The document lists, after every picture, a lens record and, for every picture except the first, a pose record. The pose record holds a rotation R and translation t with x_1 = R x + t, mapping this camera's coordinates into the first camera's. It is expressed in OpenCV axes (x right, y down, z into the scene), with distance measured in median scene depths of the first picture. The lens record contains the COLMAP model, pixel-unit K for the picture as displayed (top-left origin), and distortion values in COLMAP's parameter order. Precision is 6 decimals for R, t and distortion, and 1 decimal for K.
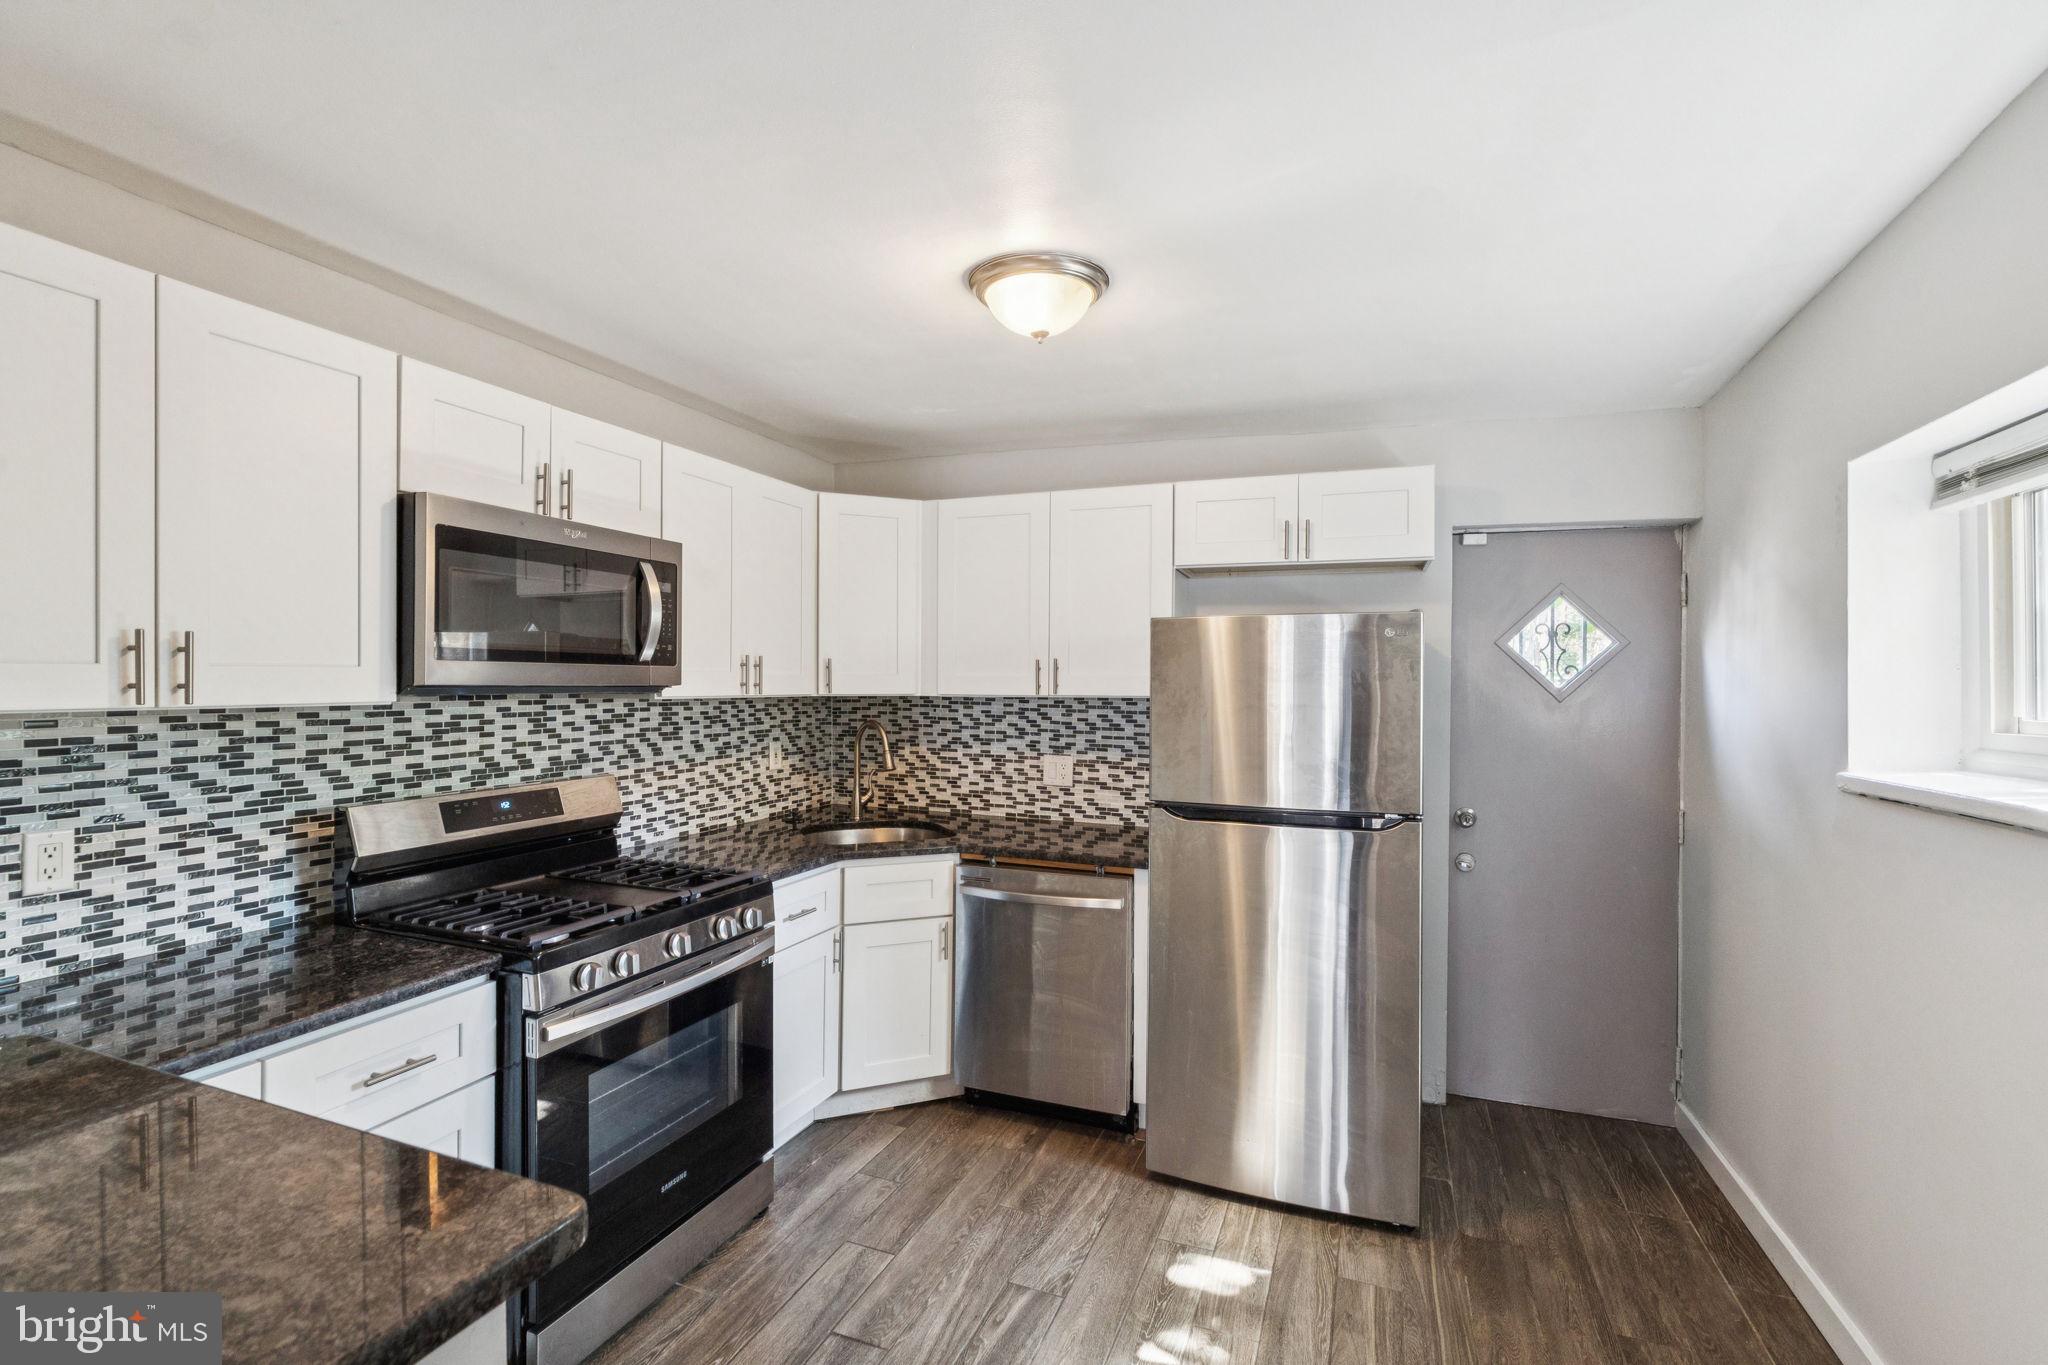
lens RADIAL K [[912.3, 0, 1027.6], [0, 912.3, 689.9], [0, 0, 1]] dist [-0.002631, 0.000345]
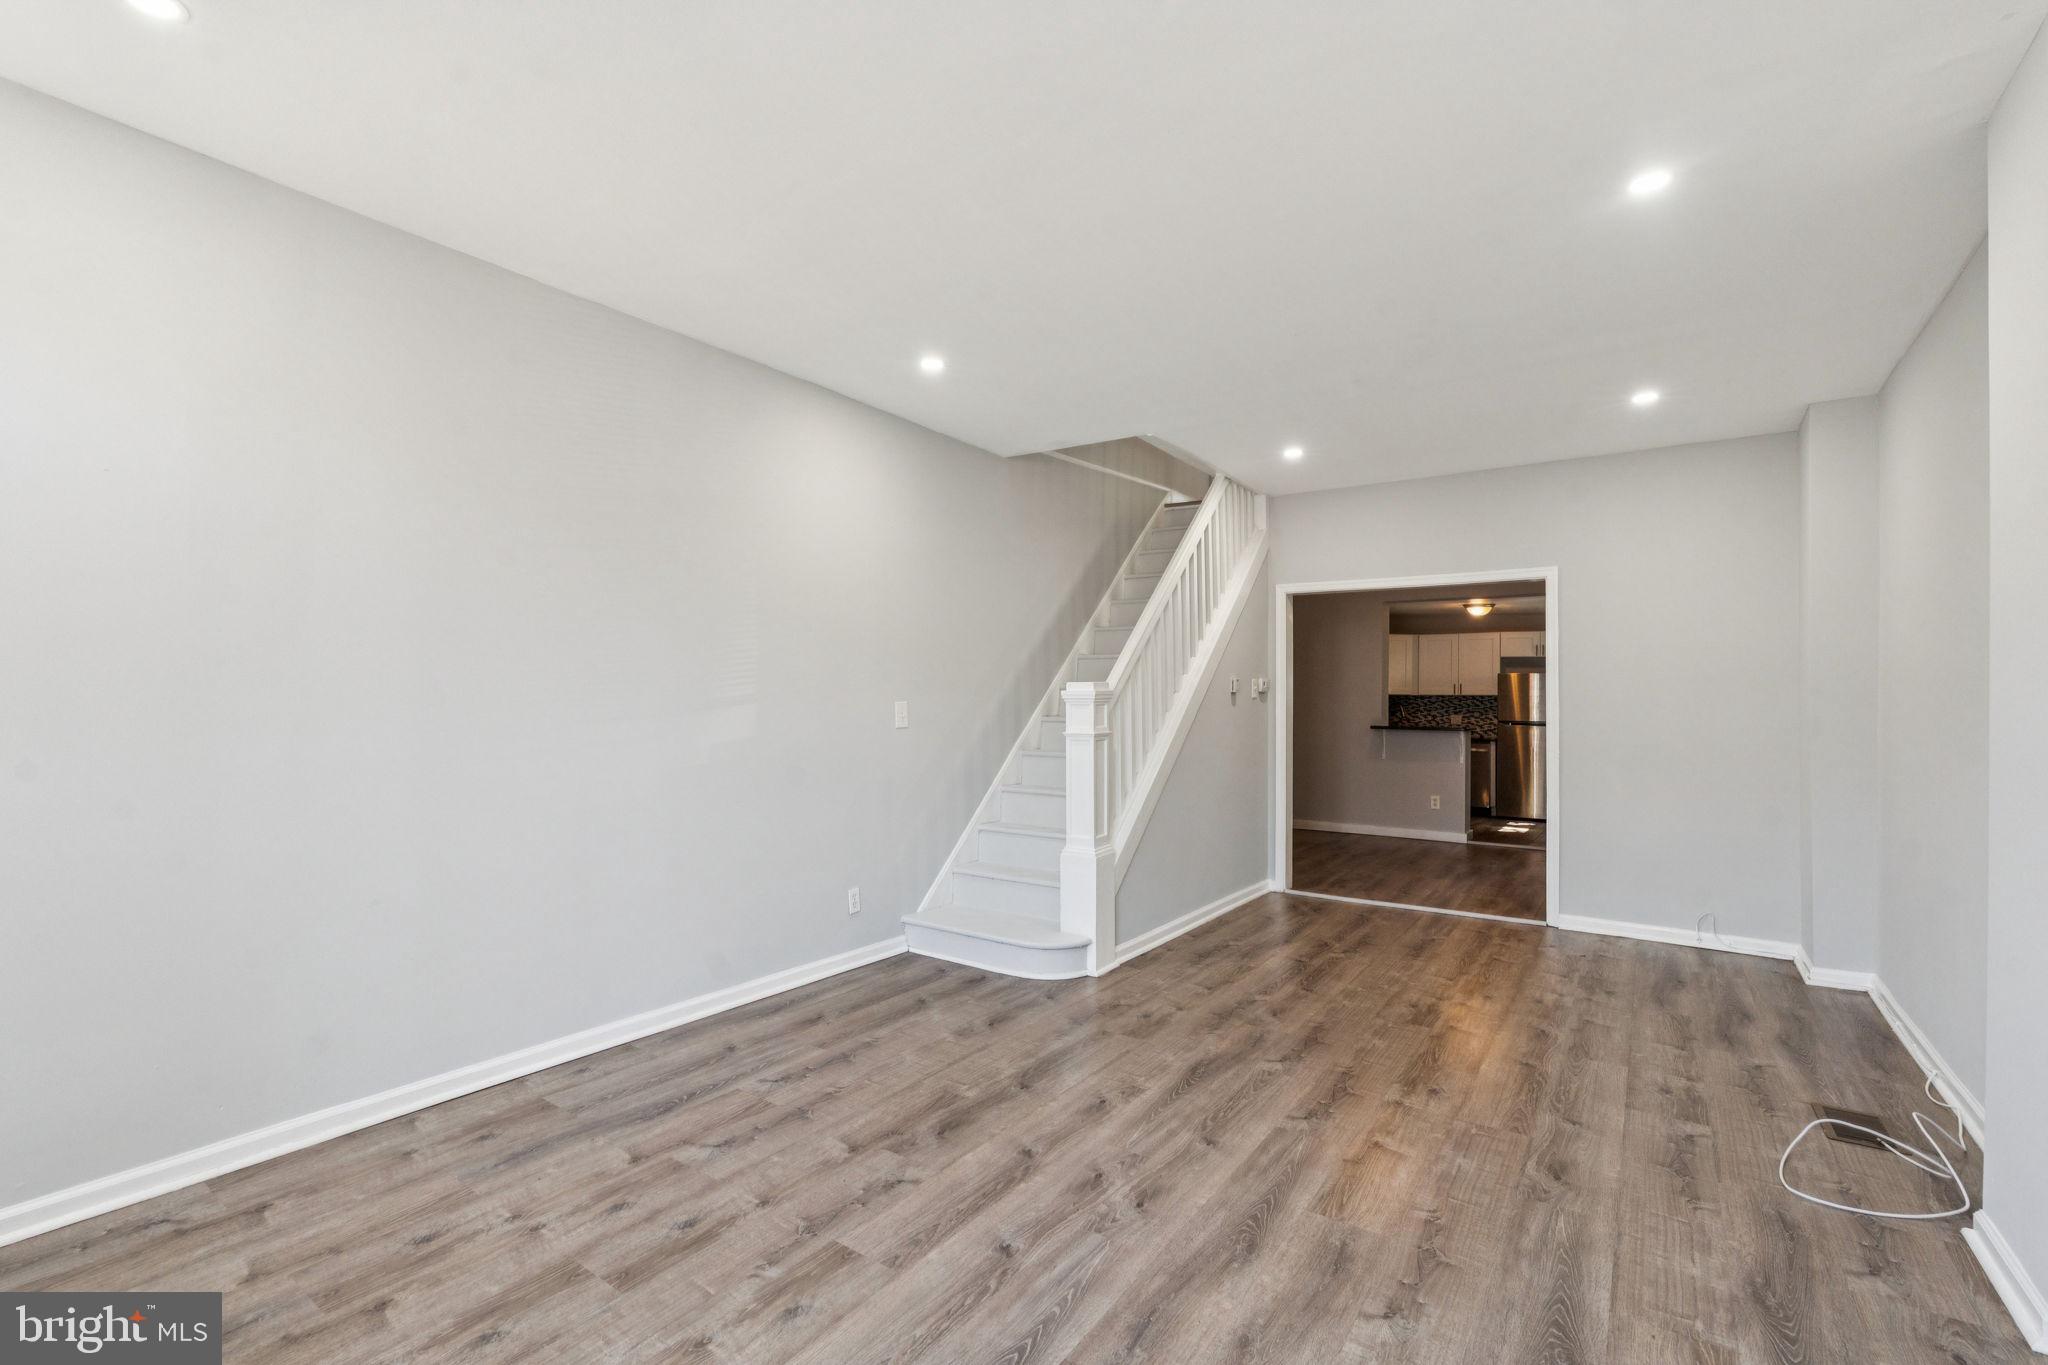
lens RADIAL K [[912.3, 0, 1027.6], [0, 912.3, 689.9], [0, 0, 1]] dist [-0.002631, 0.000345]
pose [[0.970448, 0.002956, -0.241294, -0.900025], [-0.006576, 0.999878, -0.014199, 0.056484], [0.241222, 0.015366, 0.970348, -3.383172]]
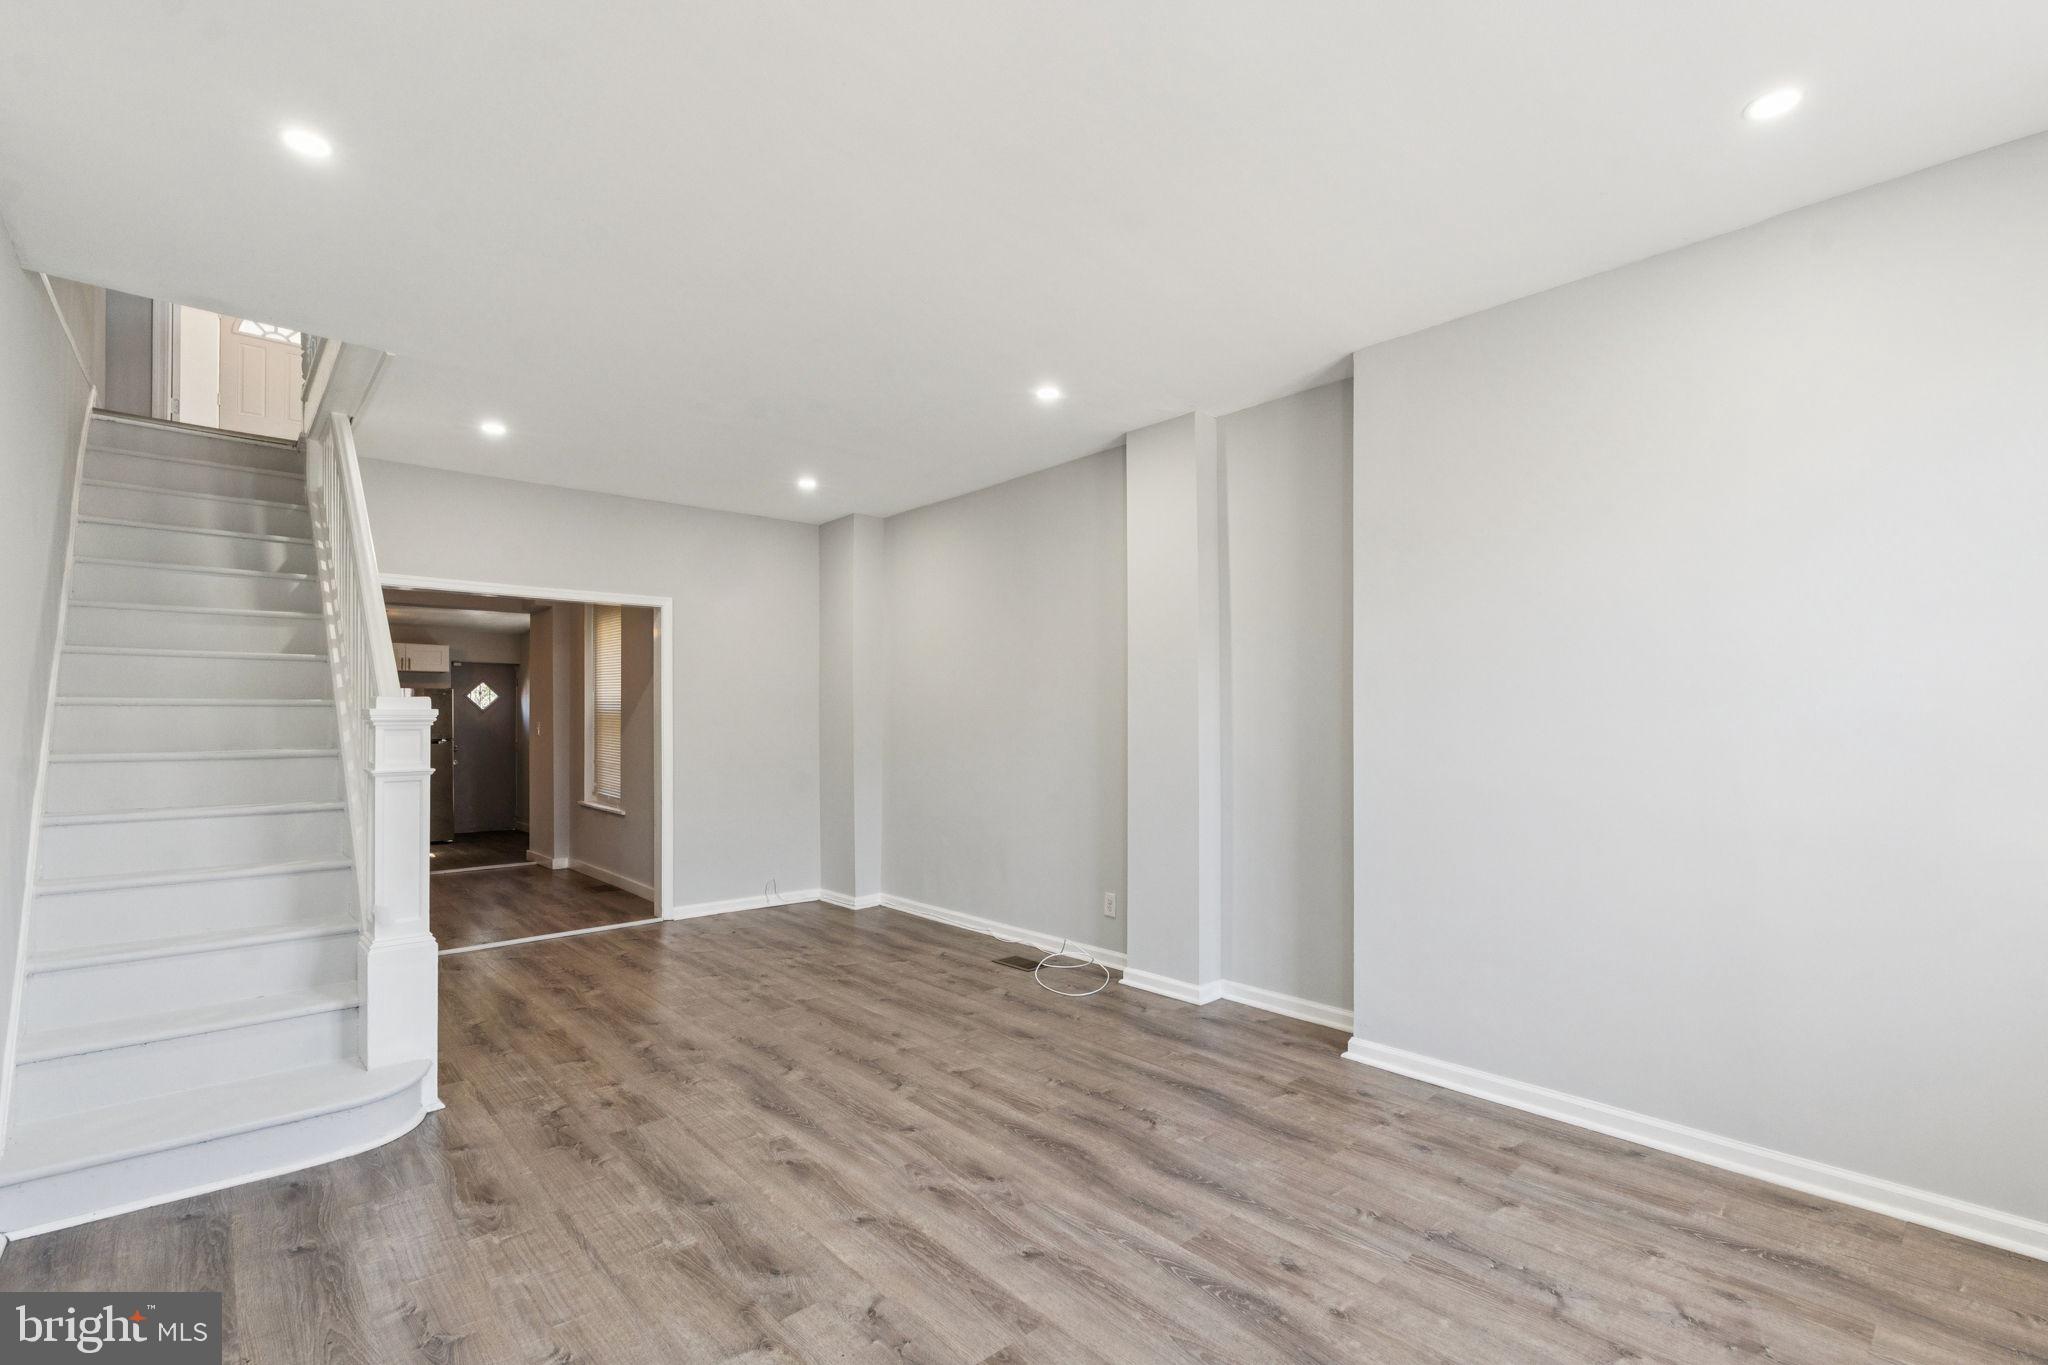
lens RADIAL K [[931.4, 0, 1023.8], [0, 931.4, 670.8], [0, 0, 1]] dist [-0.001729, 0.000574]
pose [[0.457617, 0.040863, 0.888210, -1.964648], [0.006760, 0.998755, -0.049431, 0.048607], [-0.889124, 0.028624, 0.456771, -2.967770]]
